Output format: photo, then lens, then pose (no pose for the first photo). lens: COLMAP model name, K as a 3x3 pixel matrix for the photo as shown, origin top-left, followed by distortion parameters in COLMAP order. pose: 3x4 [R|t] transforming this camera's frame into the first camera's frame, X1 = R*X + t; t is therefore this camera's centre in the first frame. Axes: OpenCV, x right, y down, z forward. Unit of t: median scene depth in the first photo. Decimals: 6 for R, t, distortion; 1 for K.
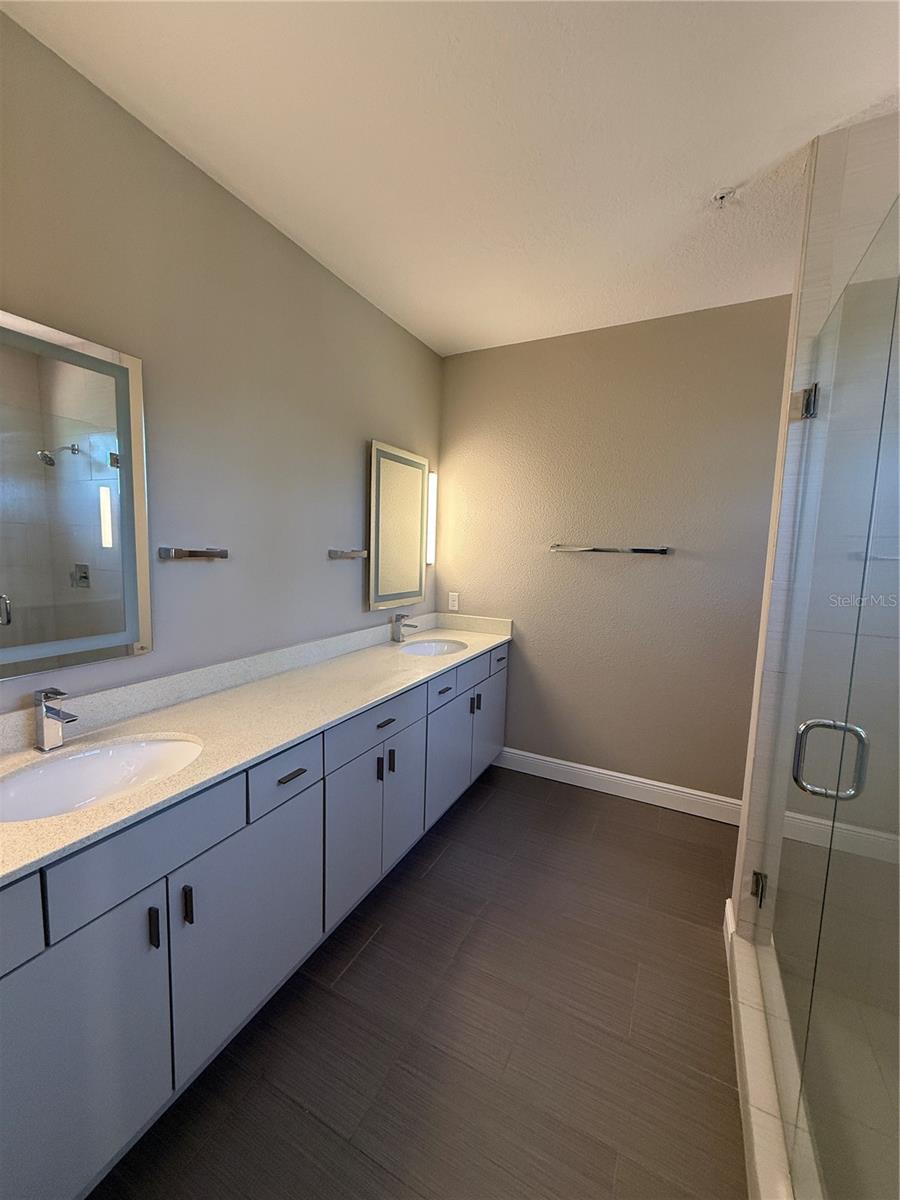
lens RADIAL K [[479.0, 0, 446.8], [0, 479.0, 596.2], [0, 0, 1]] dist [0.004828, 0.000236]
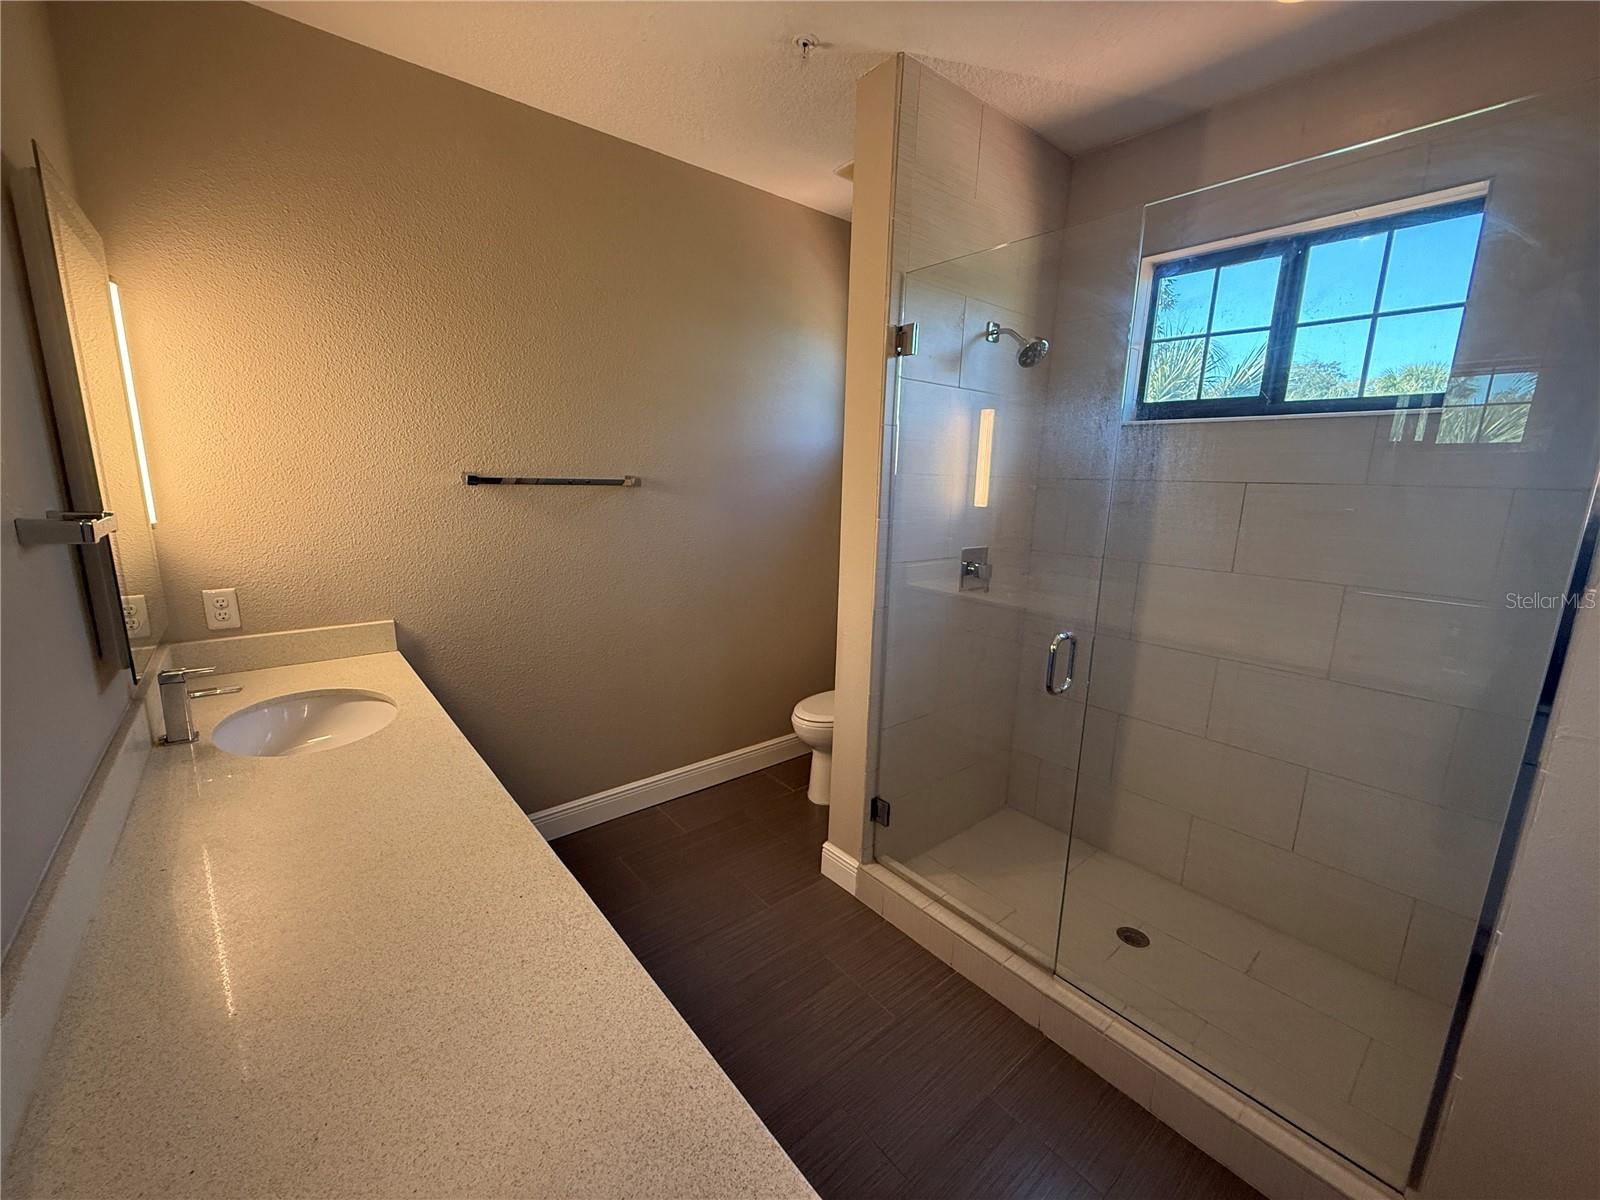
lens RADIAL K [[638.7, 0, 801.2], [0, 638.7, 605.6], [0, 0, 1]] dist [0.004828, 0.000236]
pose [[0.393510, -0.200996, 0.897079, -0.521238], [0.080670, 0.979592, 0.184097, -0.097296], [-0.915774, -0.000077, 0.401693, 0.517642]]
